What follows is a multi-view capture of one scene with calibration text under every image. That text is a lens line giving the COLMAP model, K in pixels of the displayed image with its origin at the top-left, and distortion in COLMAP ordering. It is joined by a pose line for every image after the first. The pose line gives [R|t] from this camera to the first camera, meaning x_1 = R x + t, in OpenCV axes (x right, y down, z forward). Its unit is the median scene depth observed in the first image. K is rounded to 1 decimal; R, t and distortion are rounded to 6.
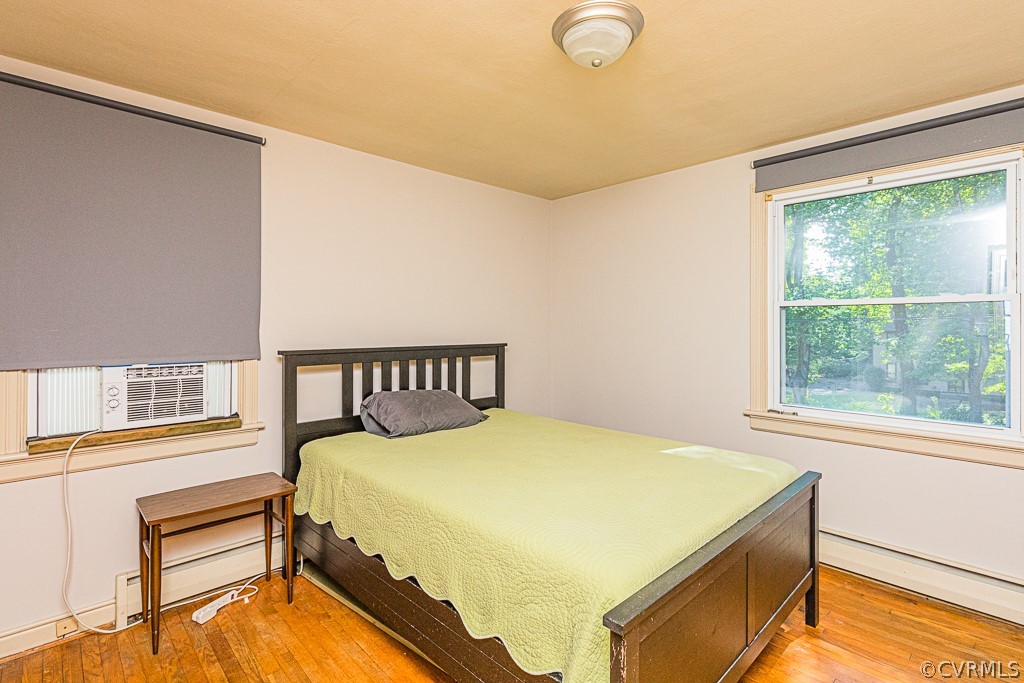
lens RADIAL K [[471.1, 0, 507.2], [0, 471.1, 332.1], [0, 0, 1]] dist [0.000846, -0.000106]
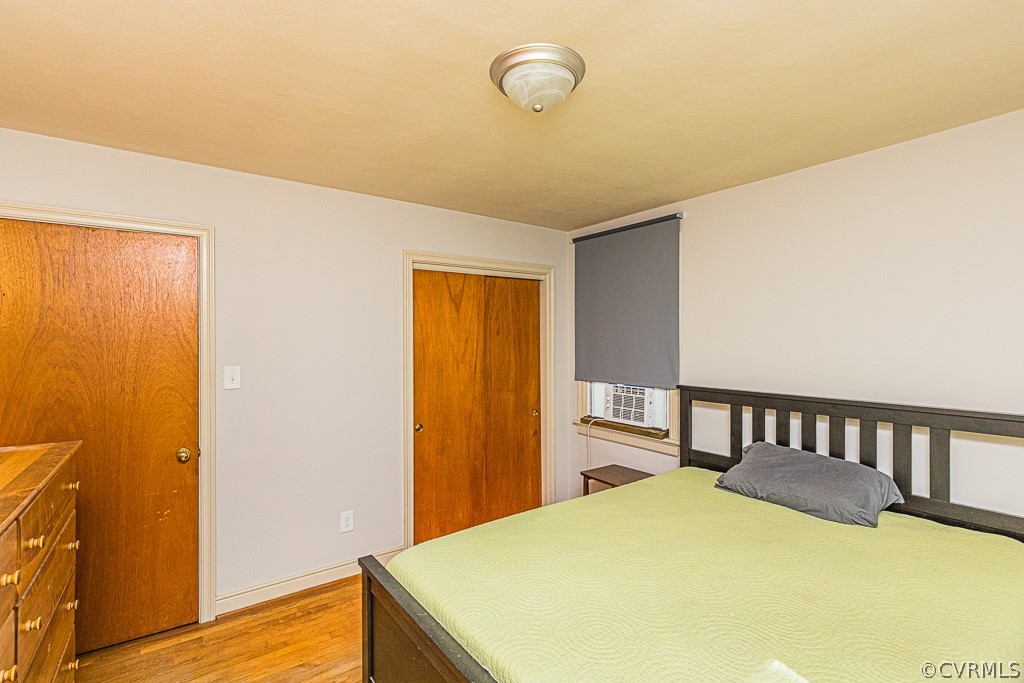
lens RADIAL K [[471.1, 0, 507.2], [0, 471.1, 332.1], [0, 0, 1]] dist [0.000846, -0.000106]
pose [[-0.119022, -0.050726, -0.991595, 0.768868], [-0.060649, 0.997201, -0.043733, -0.014485], [0.991038, 0.054934, -0.121765, 0.676232]]
